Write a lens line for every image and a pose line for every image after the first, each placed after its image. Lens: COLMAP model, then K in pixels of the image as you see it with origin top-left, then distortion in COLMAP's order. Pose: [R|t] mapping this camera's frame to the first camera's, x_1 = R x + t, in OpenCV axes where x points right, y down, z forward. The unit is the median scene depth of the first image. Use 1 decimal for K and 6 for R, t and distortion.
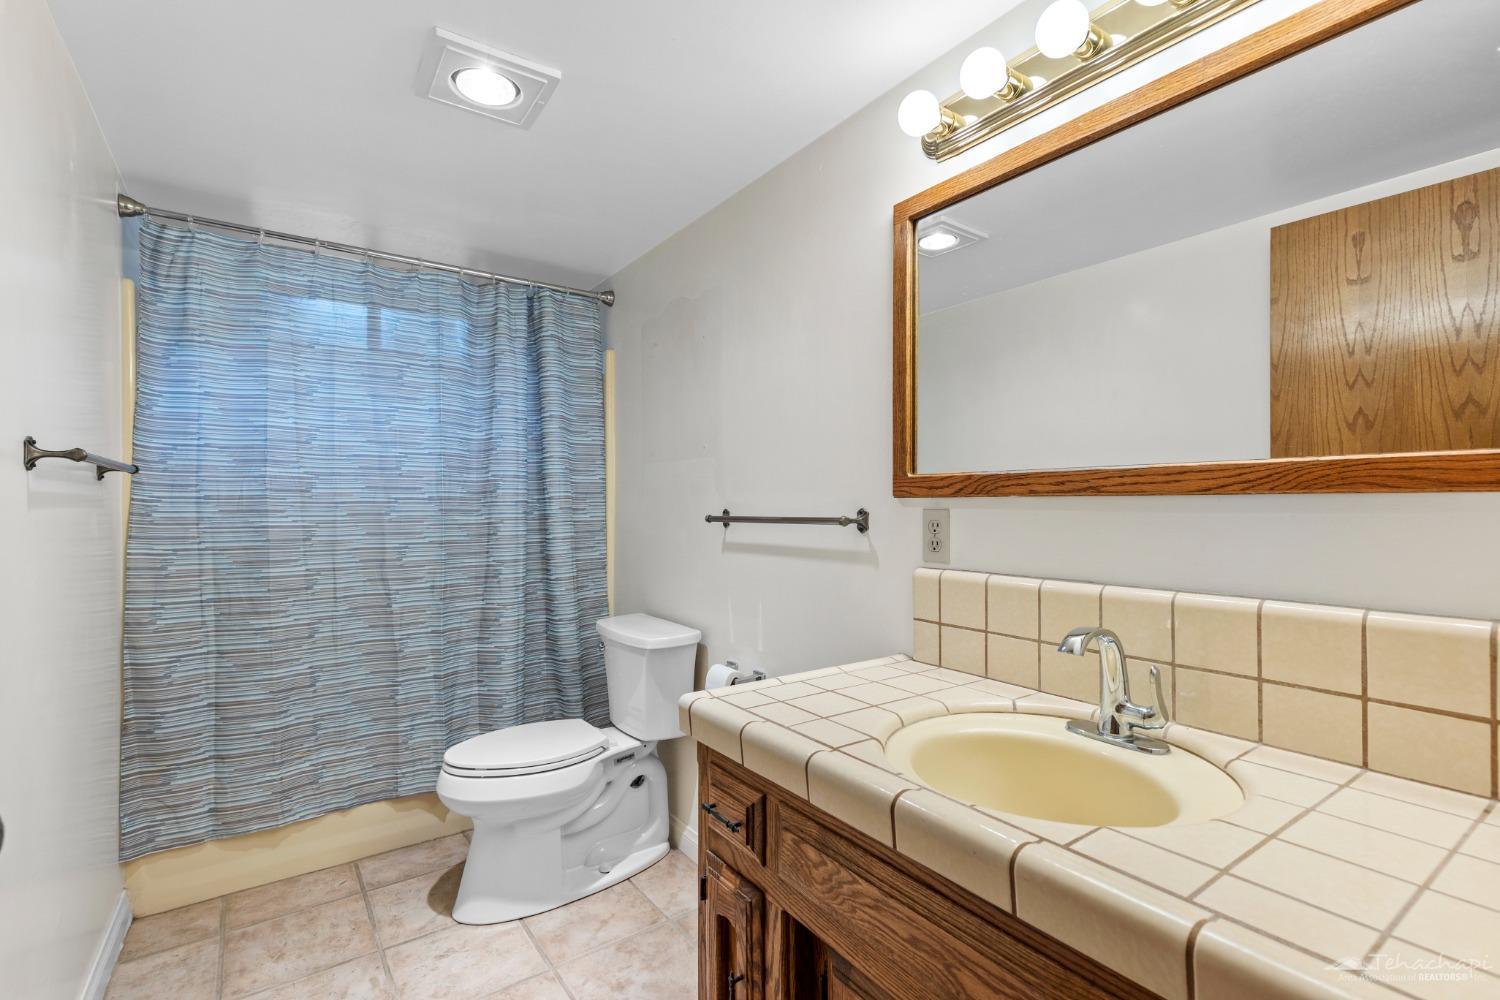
lens RADIAL K [[673.7, 0, 763.5], [0, 673.7, 502.3], [0, 0, 1]] dist [-0.004977, -0.000064]
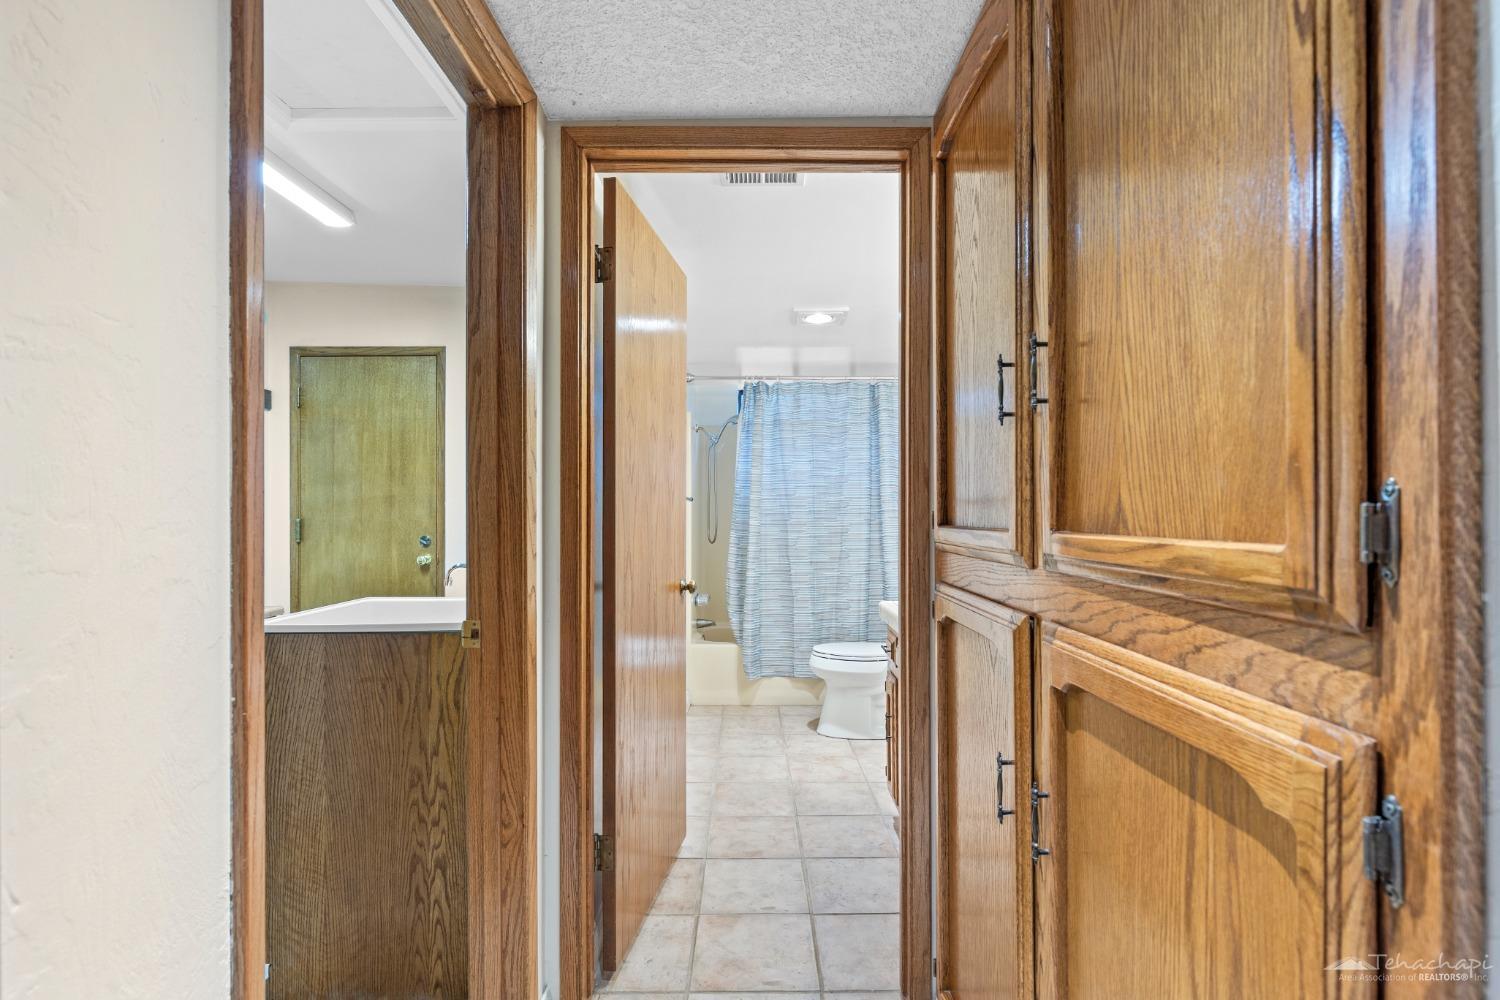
lens RADIAL K [[692.0, 0, 755.4], [0, 692.0, 508.5], [0, 0, 1]] dist [-0.000908, -0.000095]
pose [[0.802360, 0.000584, -0.596840, 0.527671], [-0.003031, 0.999991, -0.003097, -0.007260], [0.596833, 0.004294, 0.802354, -0.630701]]
